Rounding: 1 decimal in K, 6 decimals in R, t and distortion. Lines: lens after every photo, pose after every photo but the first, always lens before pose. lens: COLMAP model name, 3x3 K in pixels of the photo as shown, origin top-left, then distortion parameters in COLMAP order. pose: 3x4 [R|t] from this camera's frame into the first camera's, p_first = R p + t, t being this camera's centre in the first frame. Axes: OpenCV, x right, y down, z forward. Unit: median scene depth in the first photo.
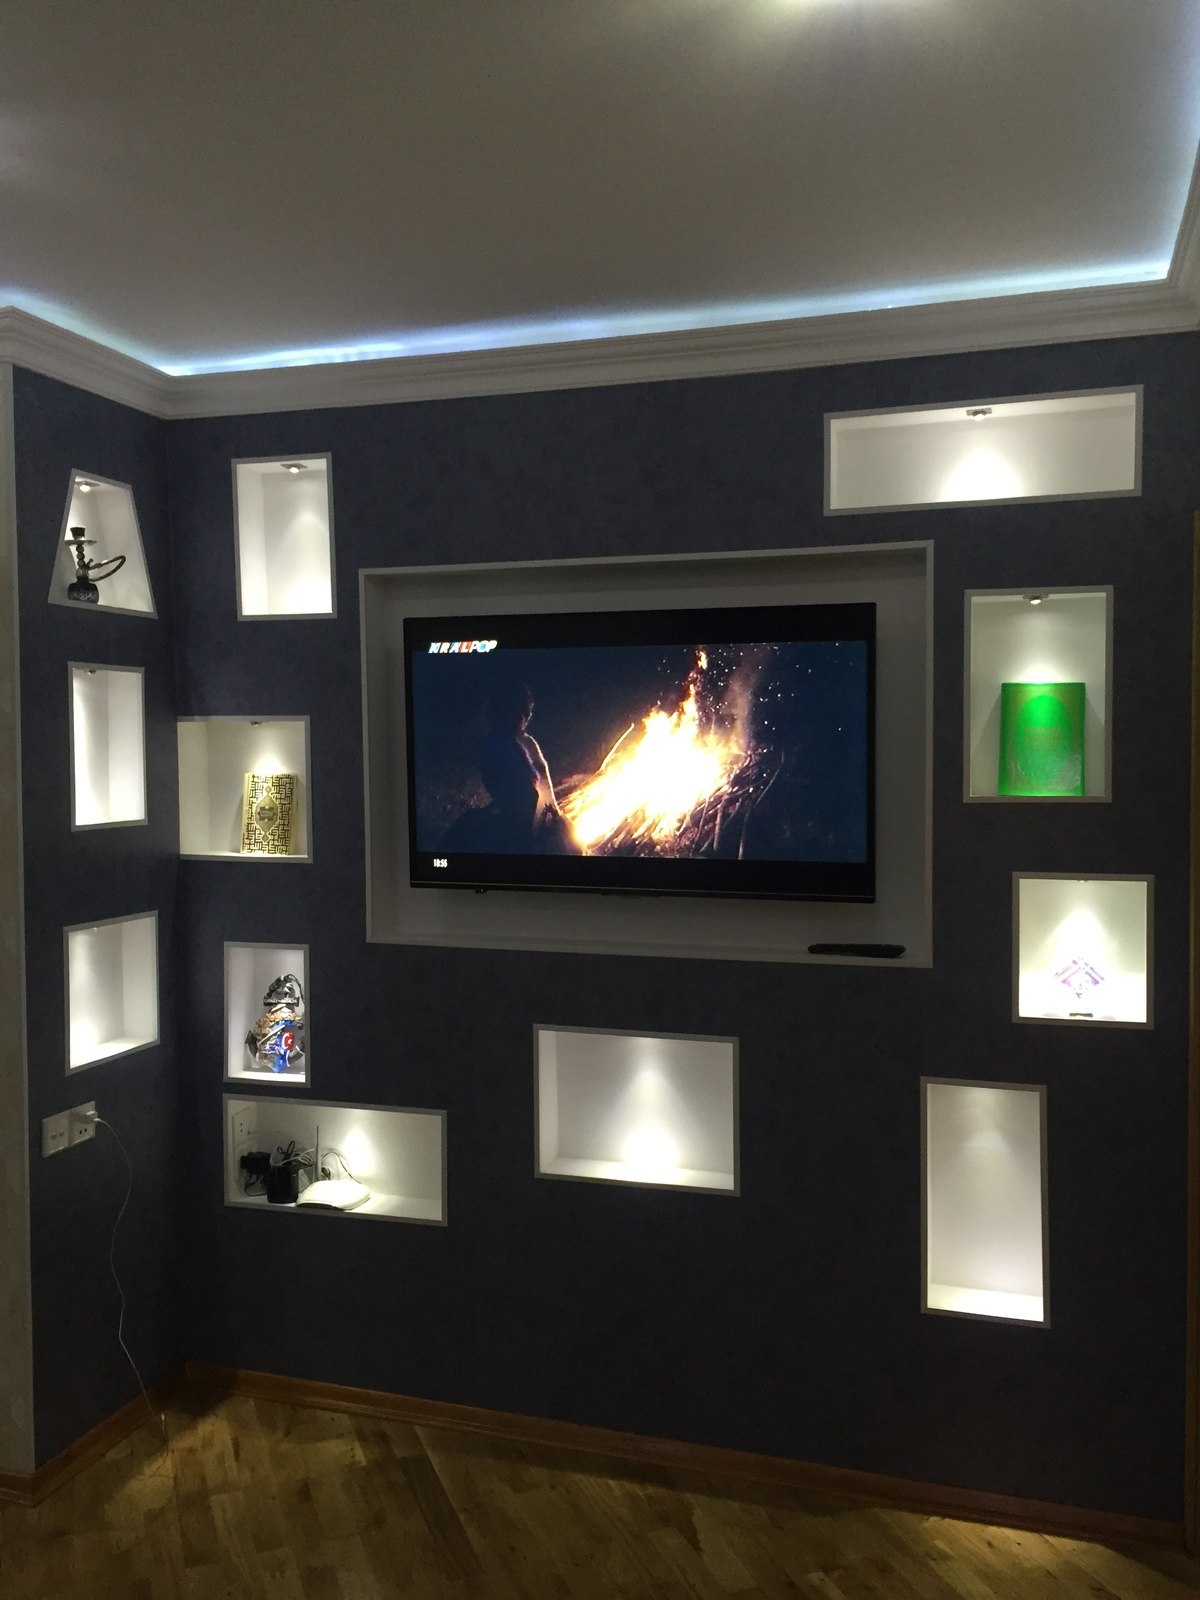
lens RADIAL K [[1418.9, 0, 600.0], [0, 1418.9, 800.0], [0, 0, 1]] dist [0.011109, 0.015263]
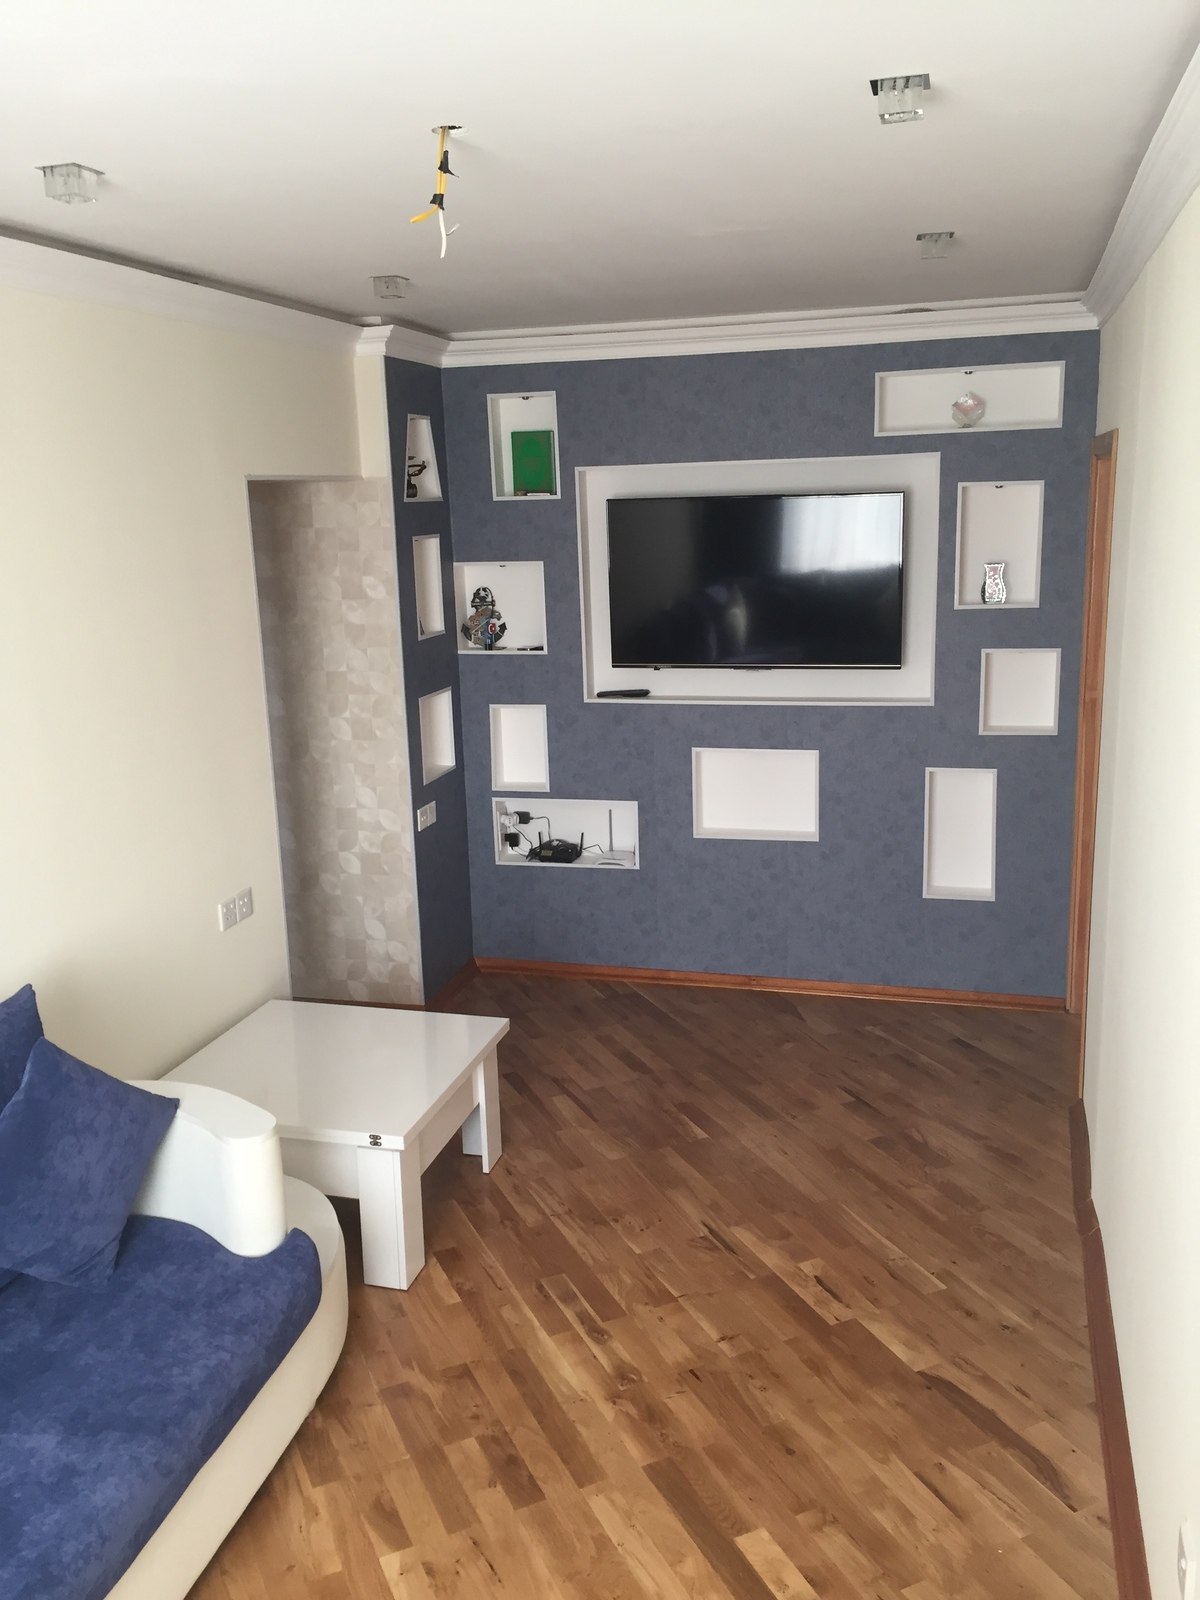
lens RADIAL K [[1365.9, 0, 600.0], [0, 1365.9, 800.0], [0, 0, 1]] dist [0.079292, -0.106137]
pose [[0.999066, -0.033022, 0.027864, -0.214562], [0.027681, 0.984345, 0.174066, -0.068036], [-0.033176, -0.173132, 0.984340, -0.629319]]
